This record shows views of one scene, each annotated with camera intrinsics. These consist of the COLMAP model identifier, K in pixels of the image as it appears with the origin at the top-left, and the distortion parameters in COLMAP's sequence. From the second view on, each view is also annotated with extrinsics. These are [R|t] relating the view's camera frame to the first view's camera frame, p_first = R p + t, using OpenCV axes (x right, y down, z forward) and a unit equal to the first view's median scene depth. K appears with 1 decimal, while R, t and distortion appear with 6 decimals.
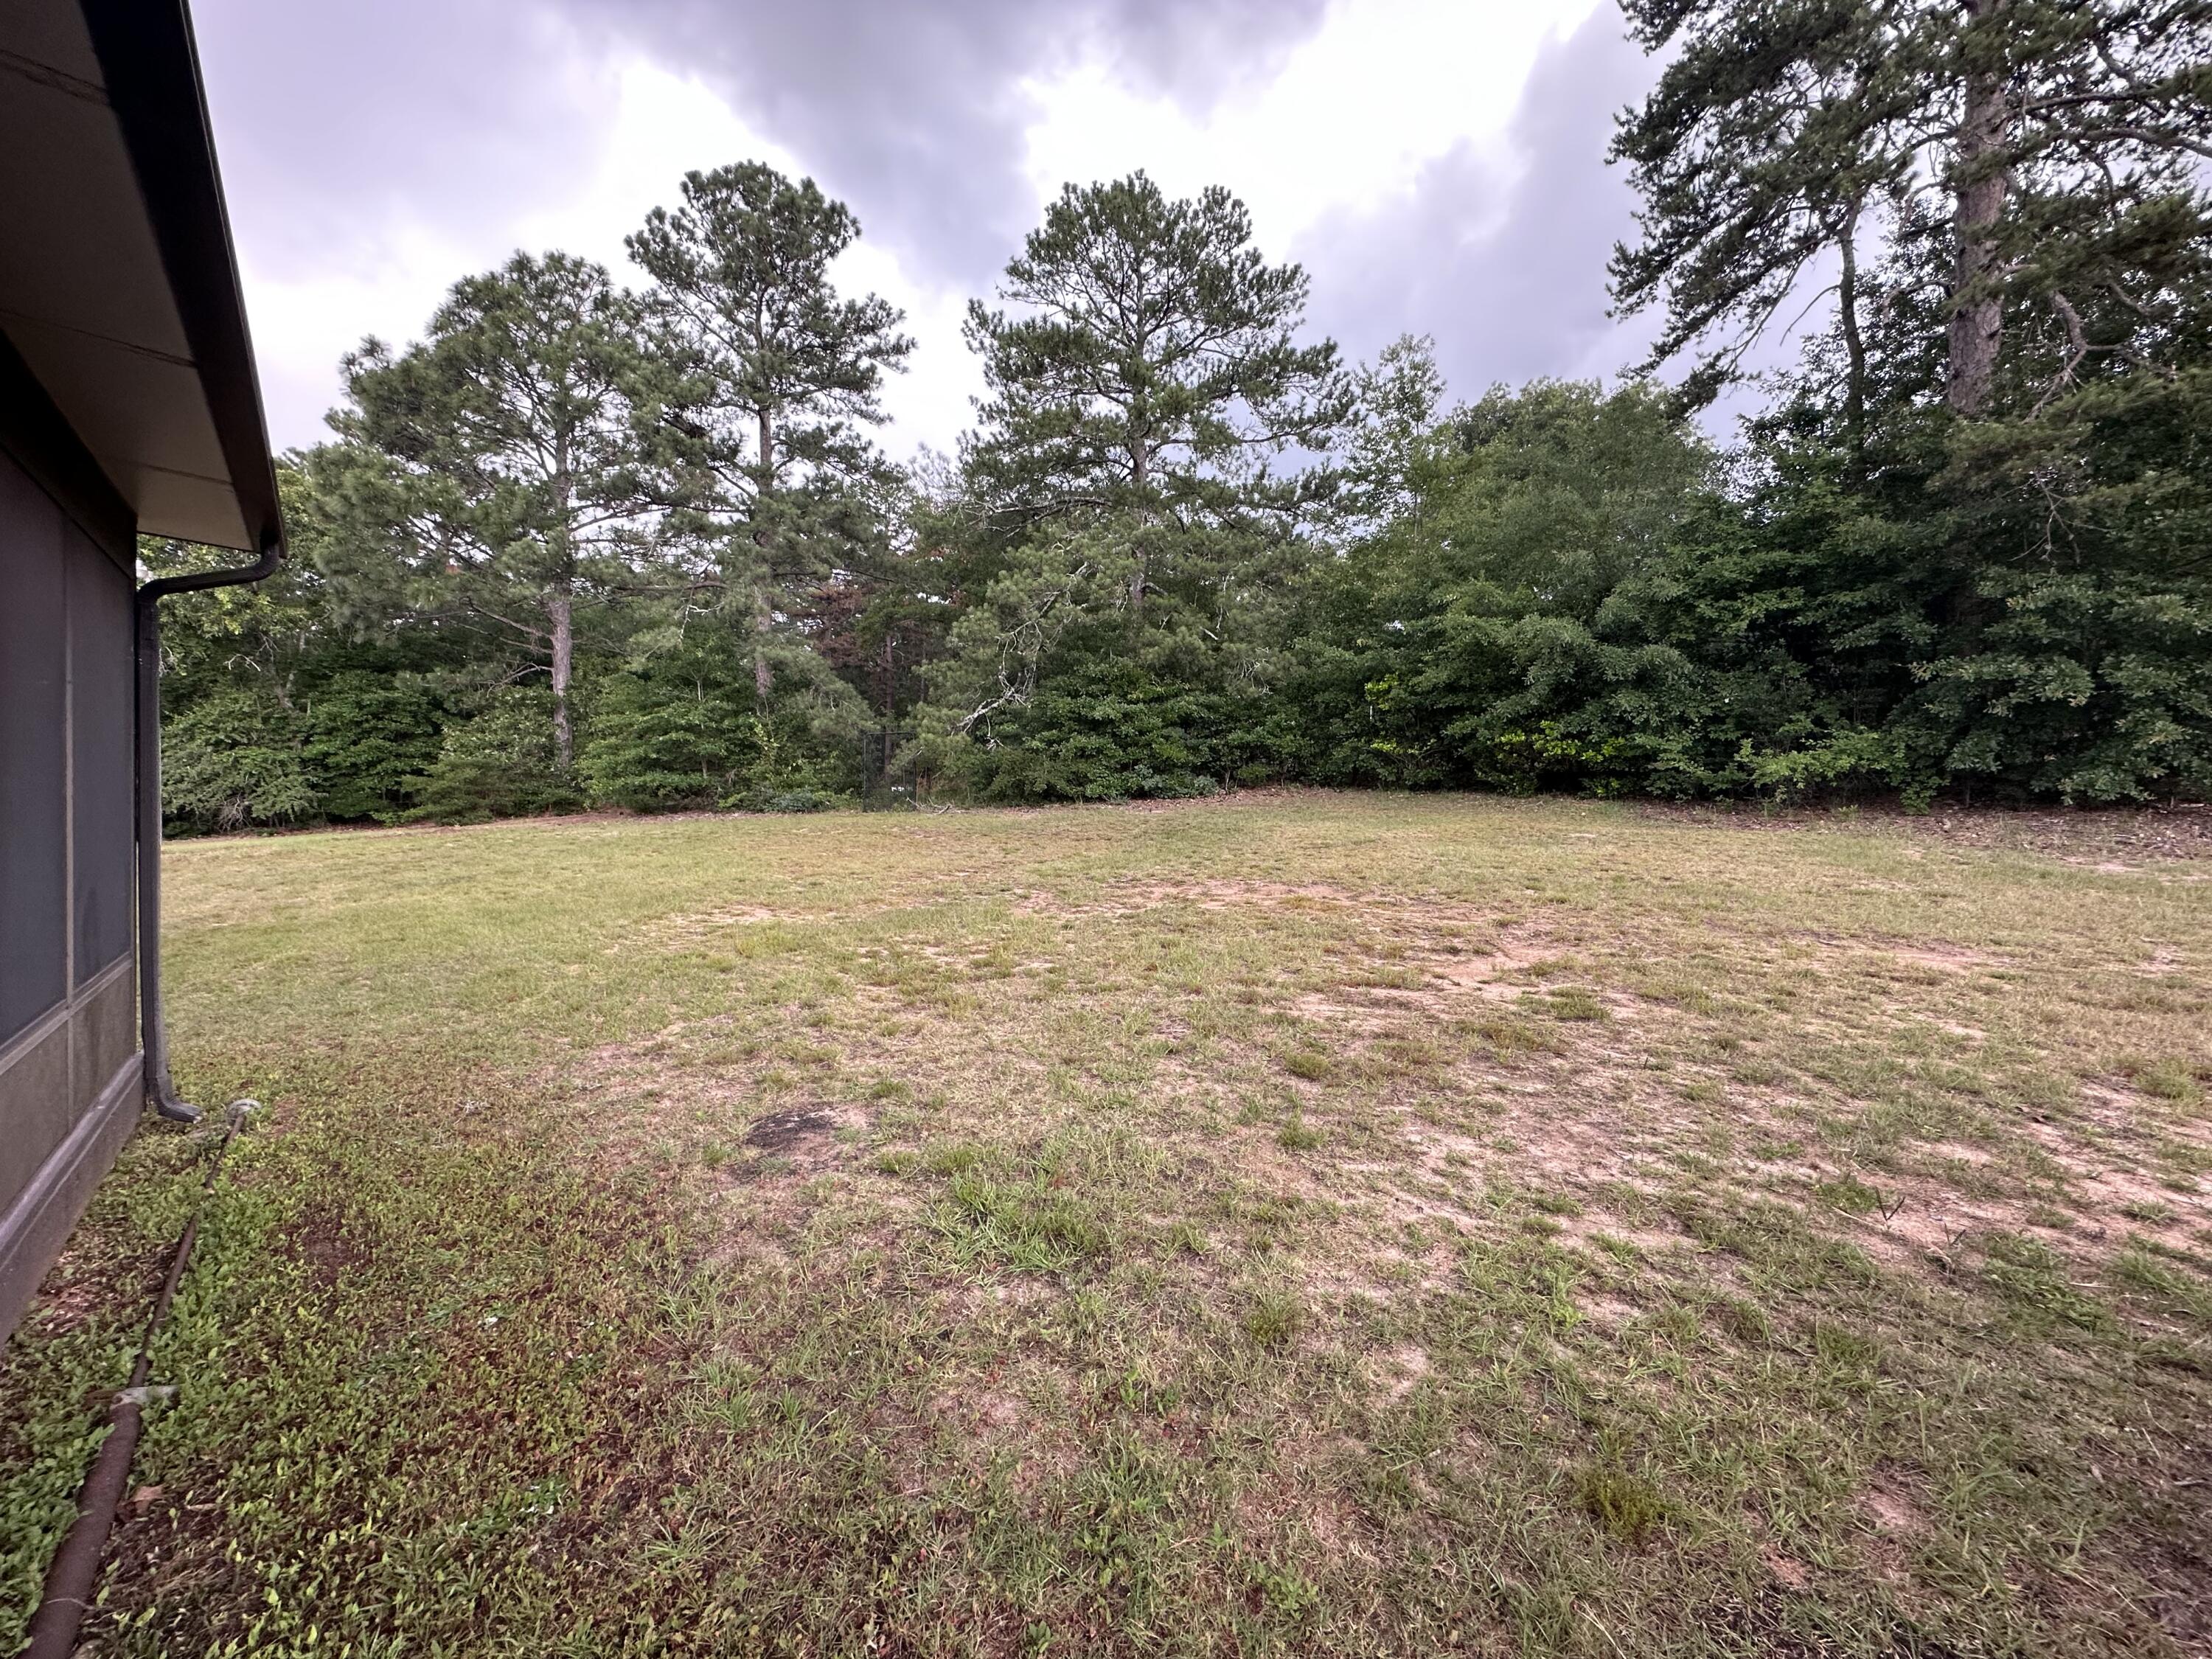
lens RADIAL K [[878.4, 0, 1102.6], [0, 878.4, 824.2], [0, 0, 1]] dist [-0.001146, -0.000272]
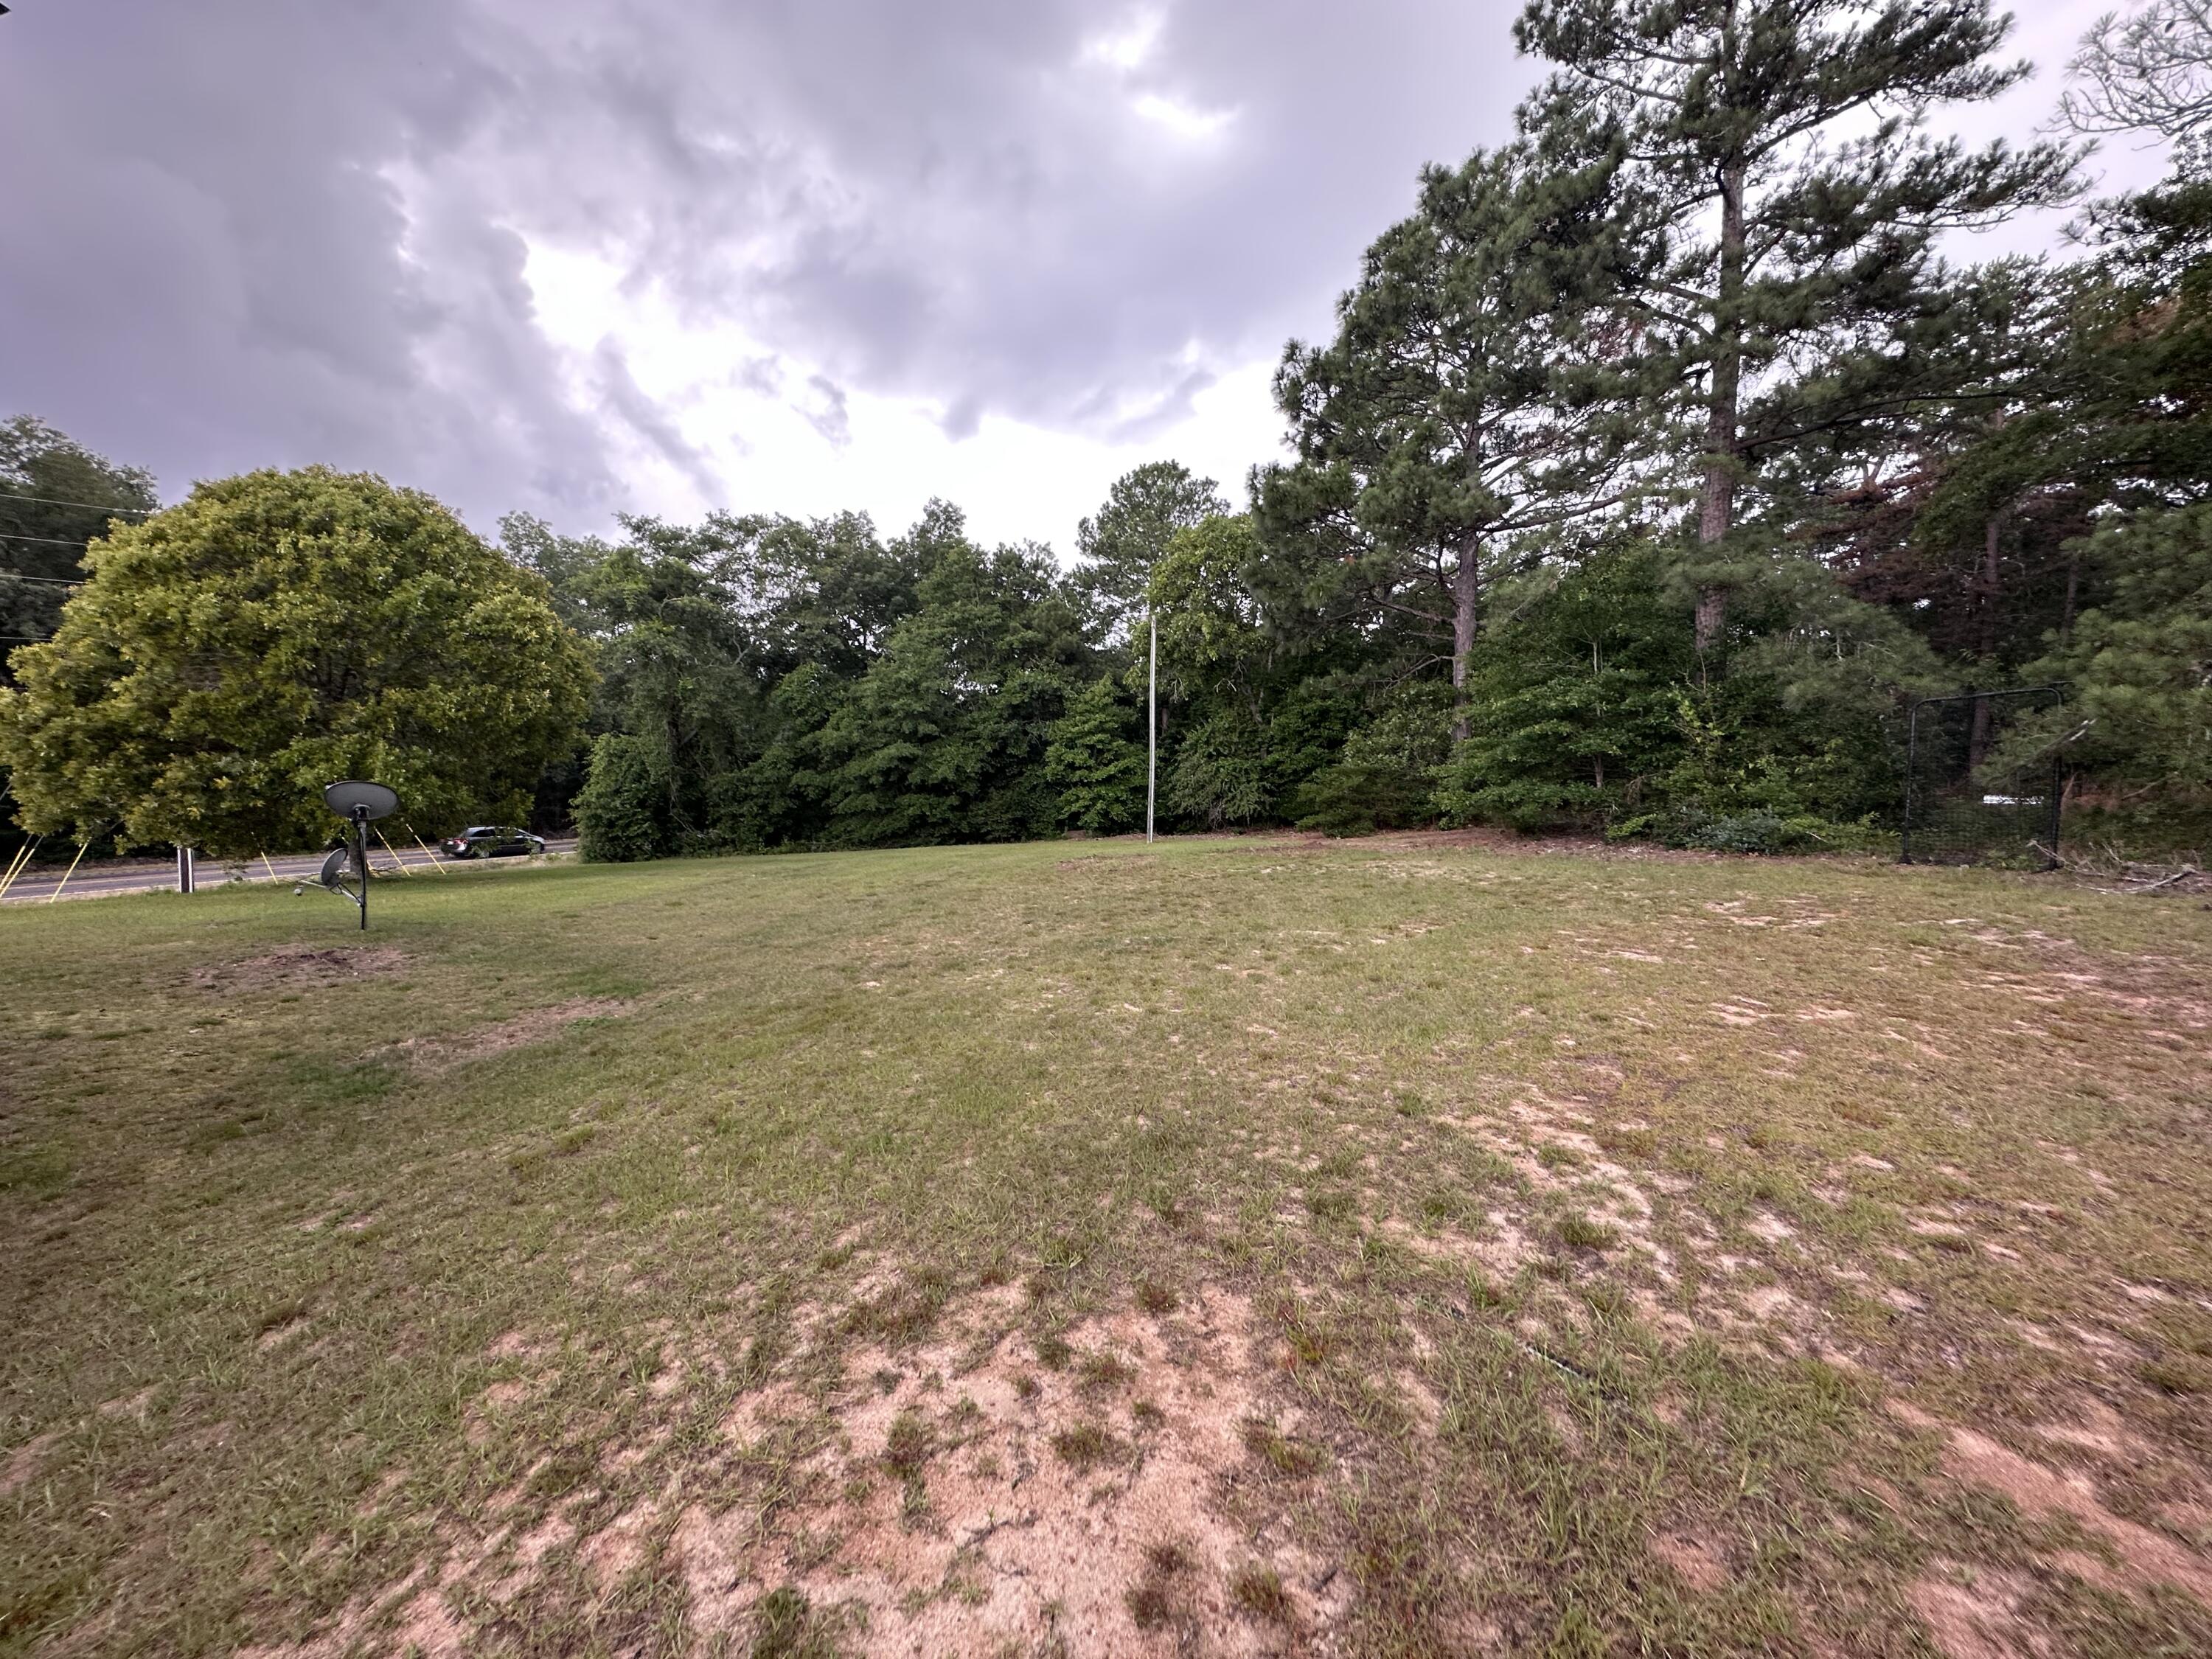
lens RADIAL K [[878.4, 0, 1099.8], [0, 878.4, 828.3], [0, 0, 1]] dist [-0.001146, -0.000272]
pose [[0.513590, 0.041808, -0.857017, -0.076513], [-0.033648, 0.999025, 0.028571, -0.029093], [0.857376, 0.014164, 0.514496, 0.336953]]
